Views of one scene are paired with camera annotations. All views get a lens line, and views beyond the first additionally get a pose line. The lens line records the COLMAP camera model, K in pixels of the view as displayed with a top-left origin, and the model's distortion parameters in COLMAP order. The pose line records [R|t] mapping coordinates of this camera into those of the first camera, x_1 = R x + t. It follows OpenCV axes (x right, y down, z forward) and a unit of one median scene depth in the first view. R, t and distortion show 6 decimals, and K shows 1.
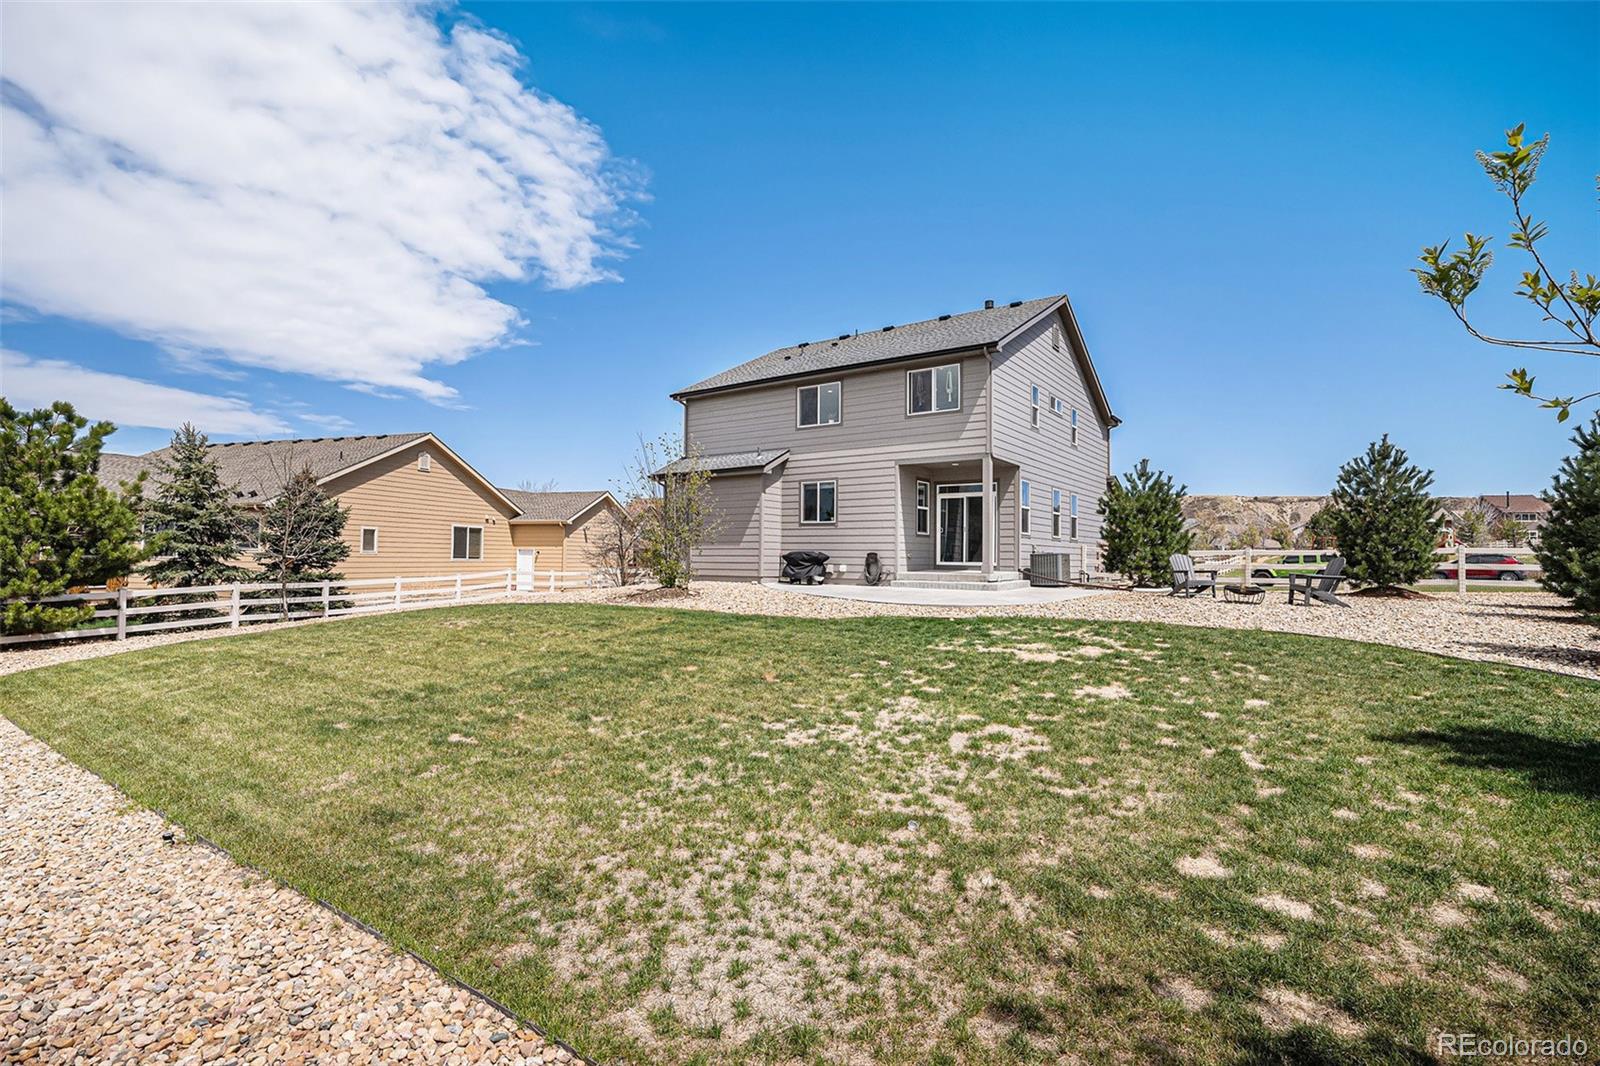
lens RADIAL K [[755.1, 0, 801.3], [0, 755.1, 543.1], [0, 0, 1]] dist [0.000424, 0.000782]
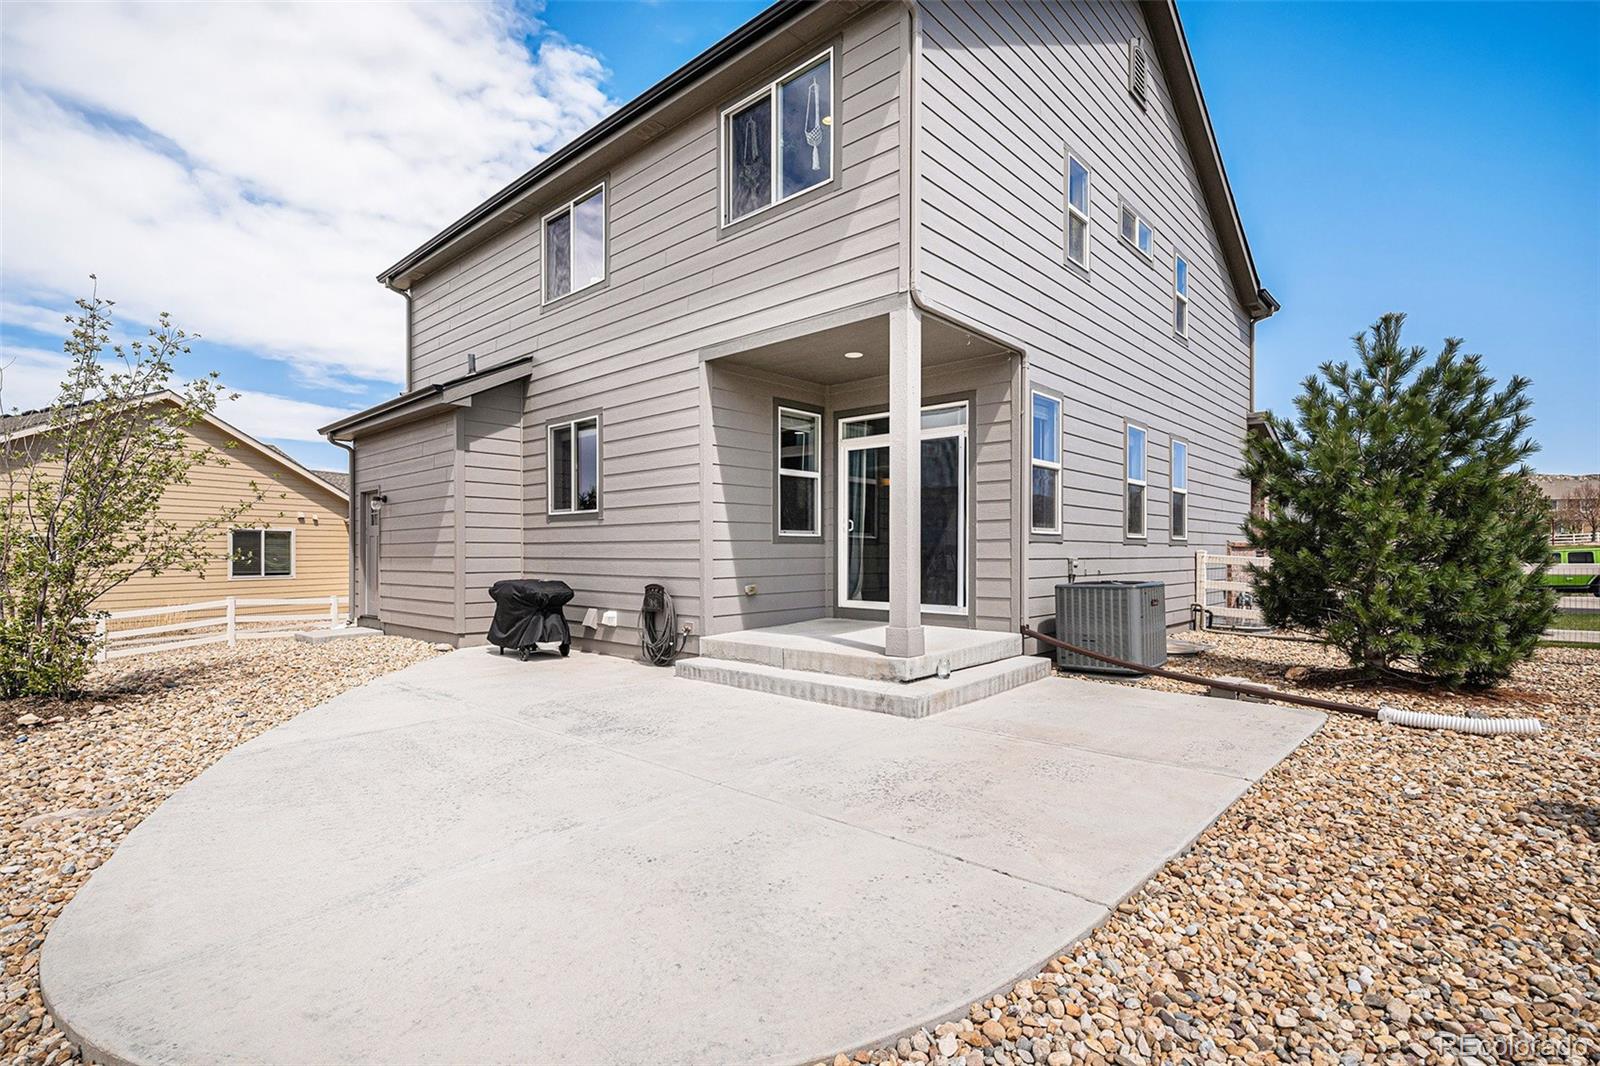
lens RADIAL K [[751.9, 0, 794.0], [0, 751.9, 542.4], [0, 0, 1]] dist [-0.000816, -0.000068]
pose [[0.992663, -0.014448, -0.120048, 0.204630], [0.015517, 0.999848, 0.007968, -0.011268], [0.119914, -0.009772, 0.992736, 0.577060]]
